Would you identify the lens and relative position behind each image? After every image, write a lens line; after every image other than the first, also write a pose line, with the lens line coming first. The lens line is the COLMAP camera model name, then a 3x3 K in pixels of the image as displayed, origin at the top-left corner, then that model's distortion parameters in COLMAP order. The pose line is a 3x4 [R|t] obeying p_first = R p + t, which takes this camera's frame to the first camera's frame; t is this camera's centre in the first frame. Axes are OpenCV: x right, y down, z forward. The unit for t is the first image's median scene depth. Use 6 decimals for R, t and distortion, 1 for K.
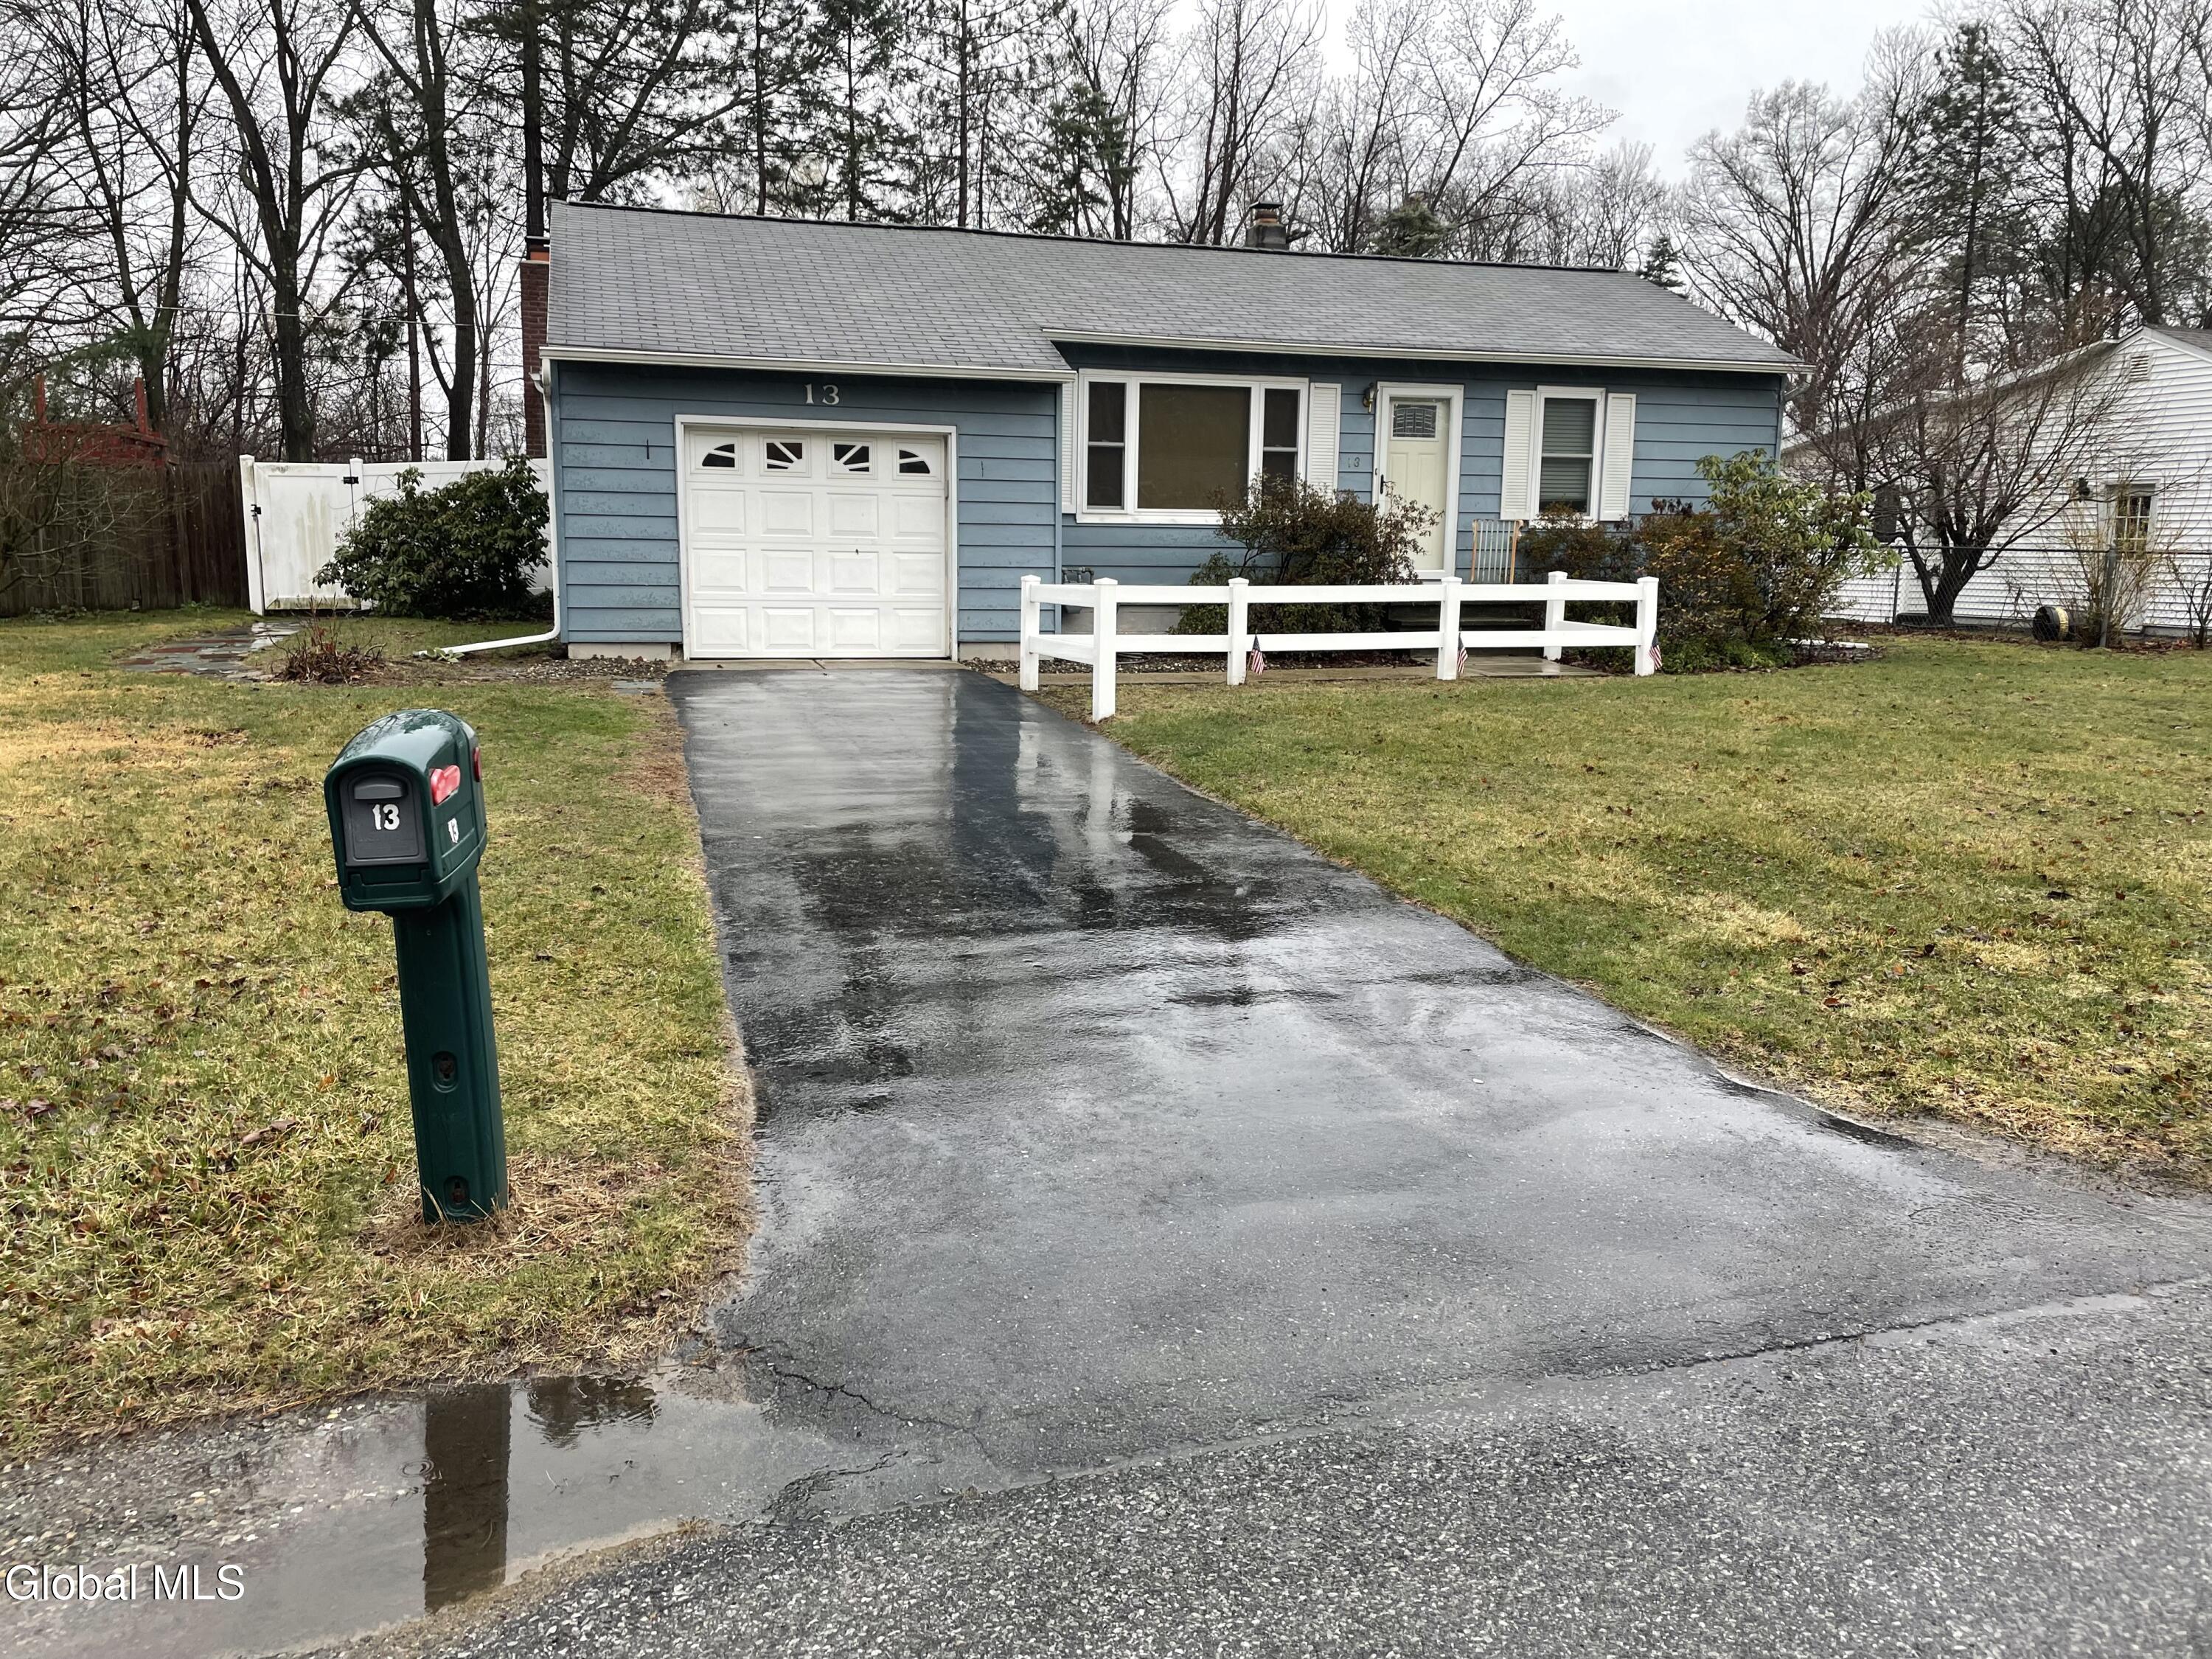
lens RADIAL K [[1643.0, 0, 1118.8], [0, 1643.0, 794.0], [0, 0, 1]] dist [0.110488, -0.139380]
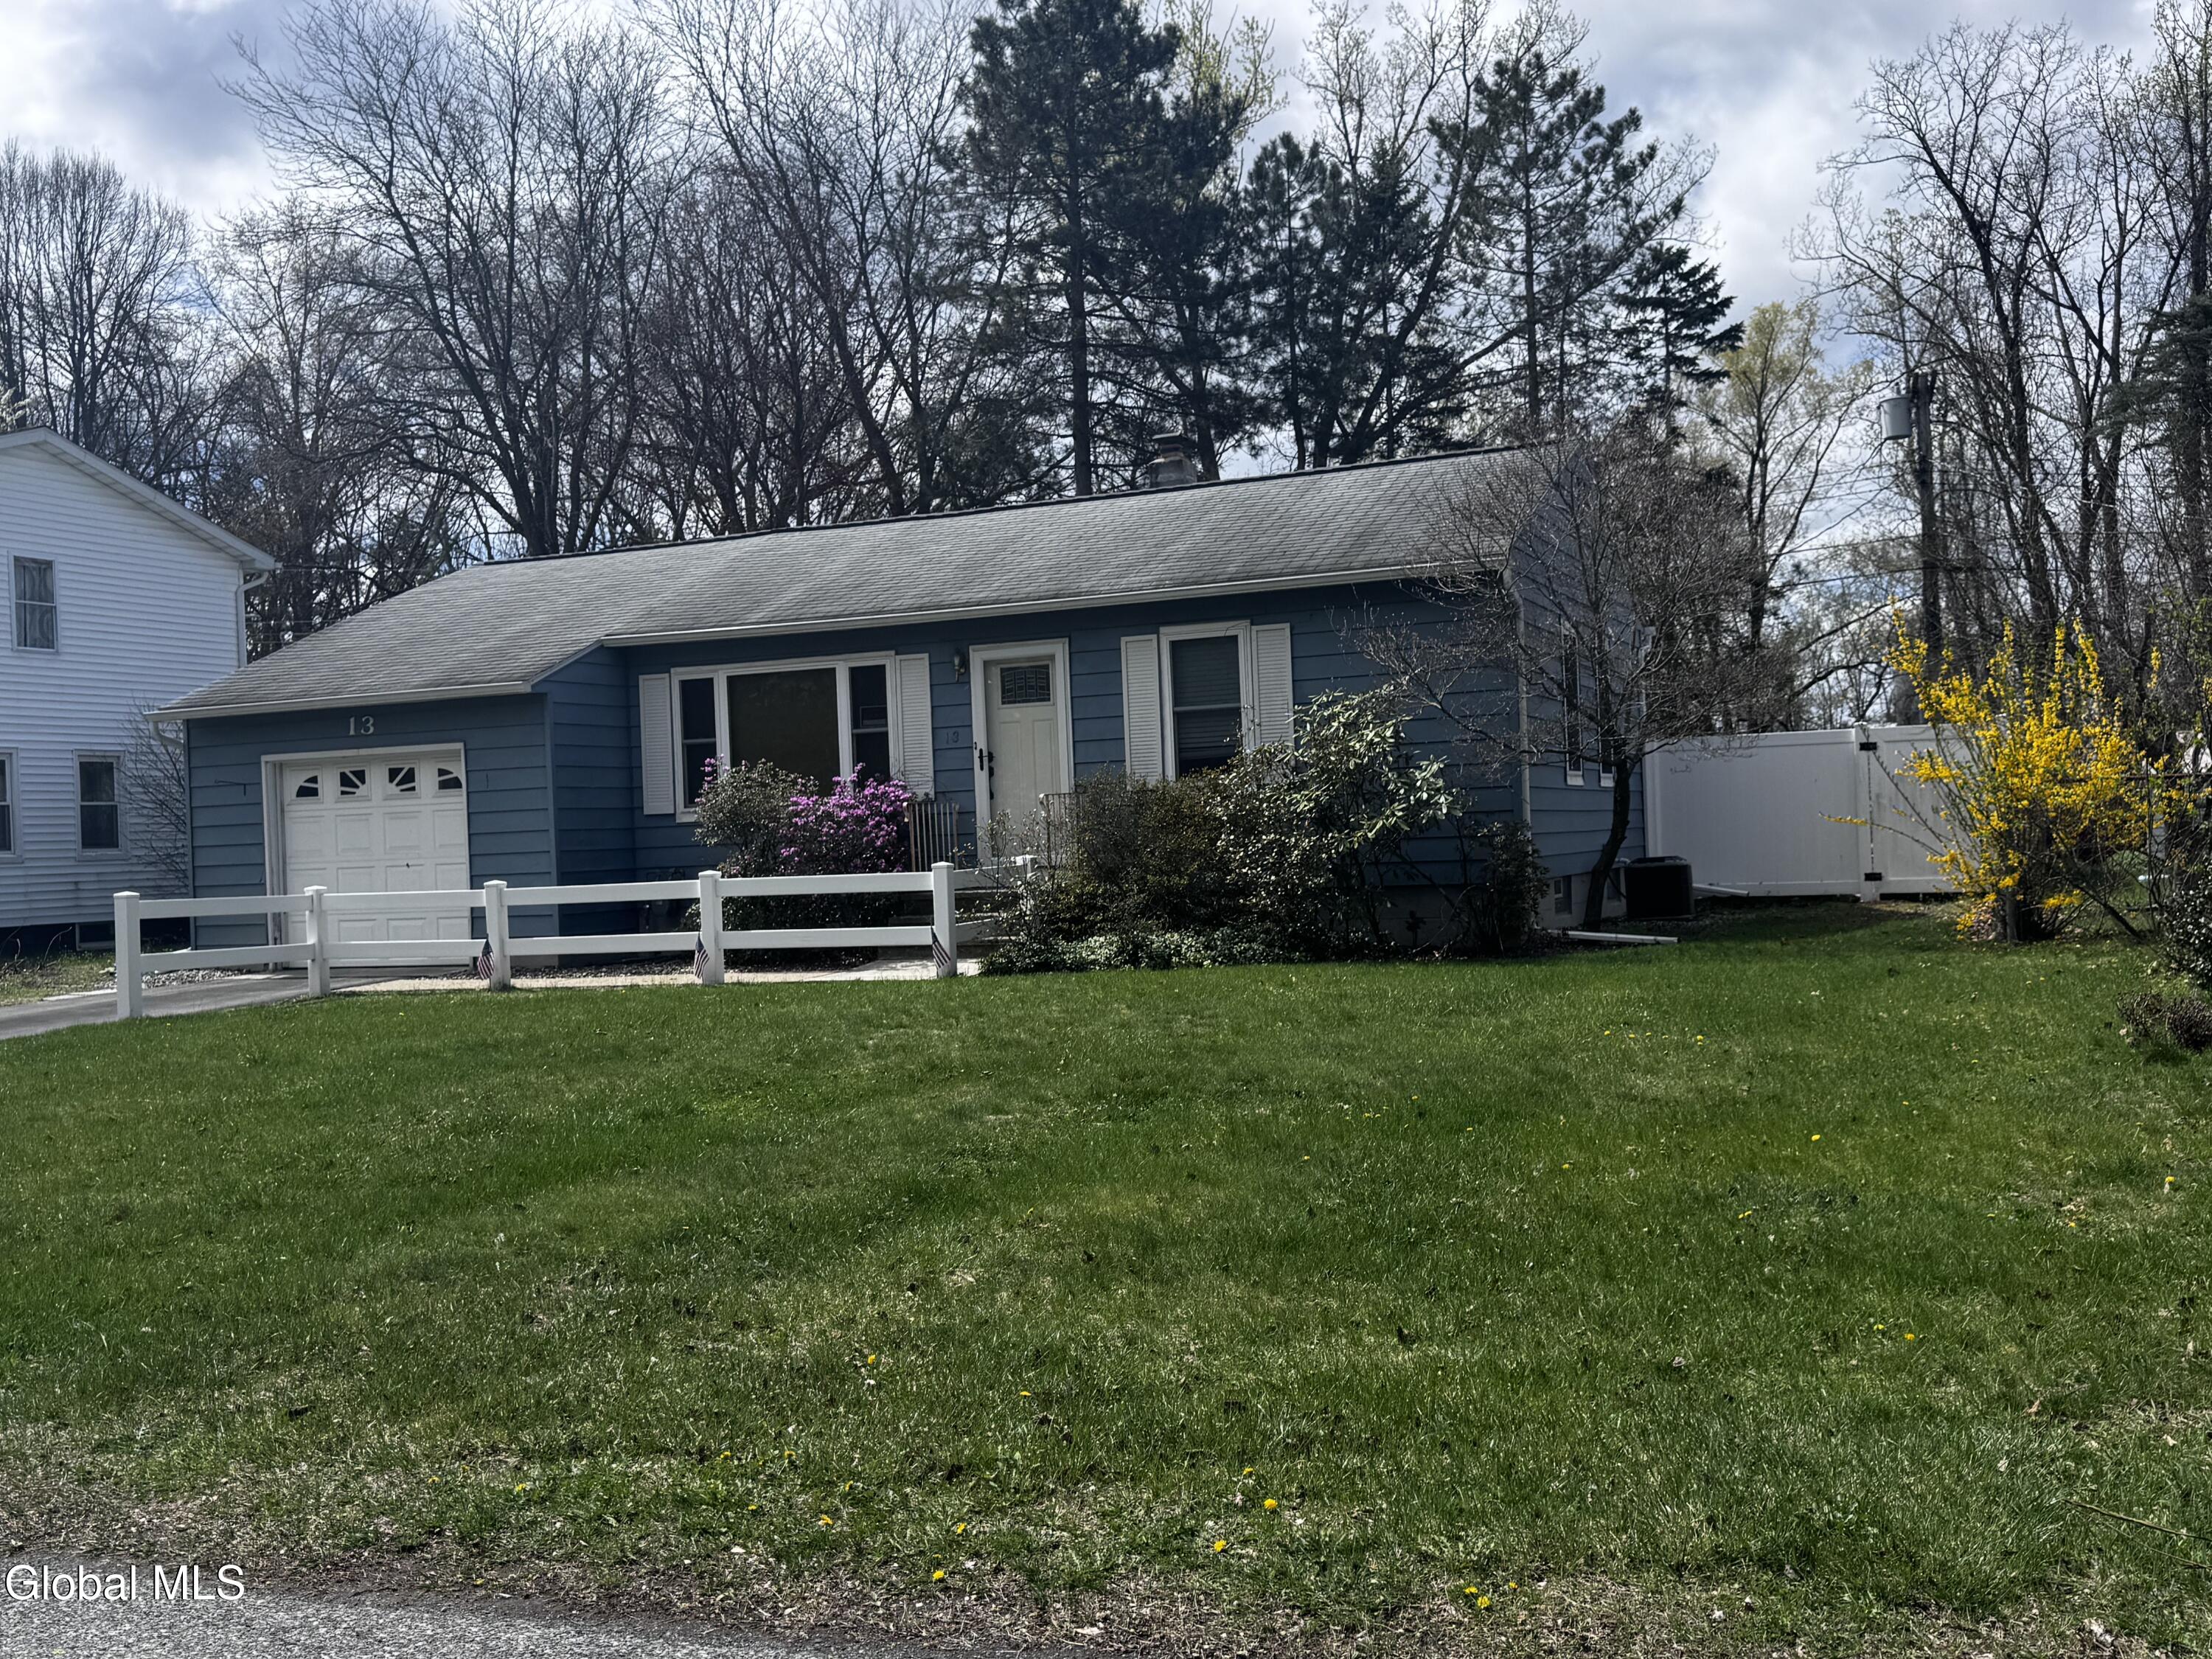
lens RADIAL K [[2182.7, 0, 1106.0], [0, 2182.7, 829.5], [0, 0, 1]] dist [0.148432, -0.000611]
pose [[0.753291, -0.046524, -0.656040, 0.945095], [-0.049191, 0.990715, -0.126741, -0.008992], [0.655845, 0.127744, 0.744008, 0.194022]]
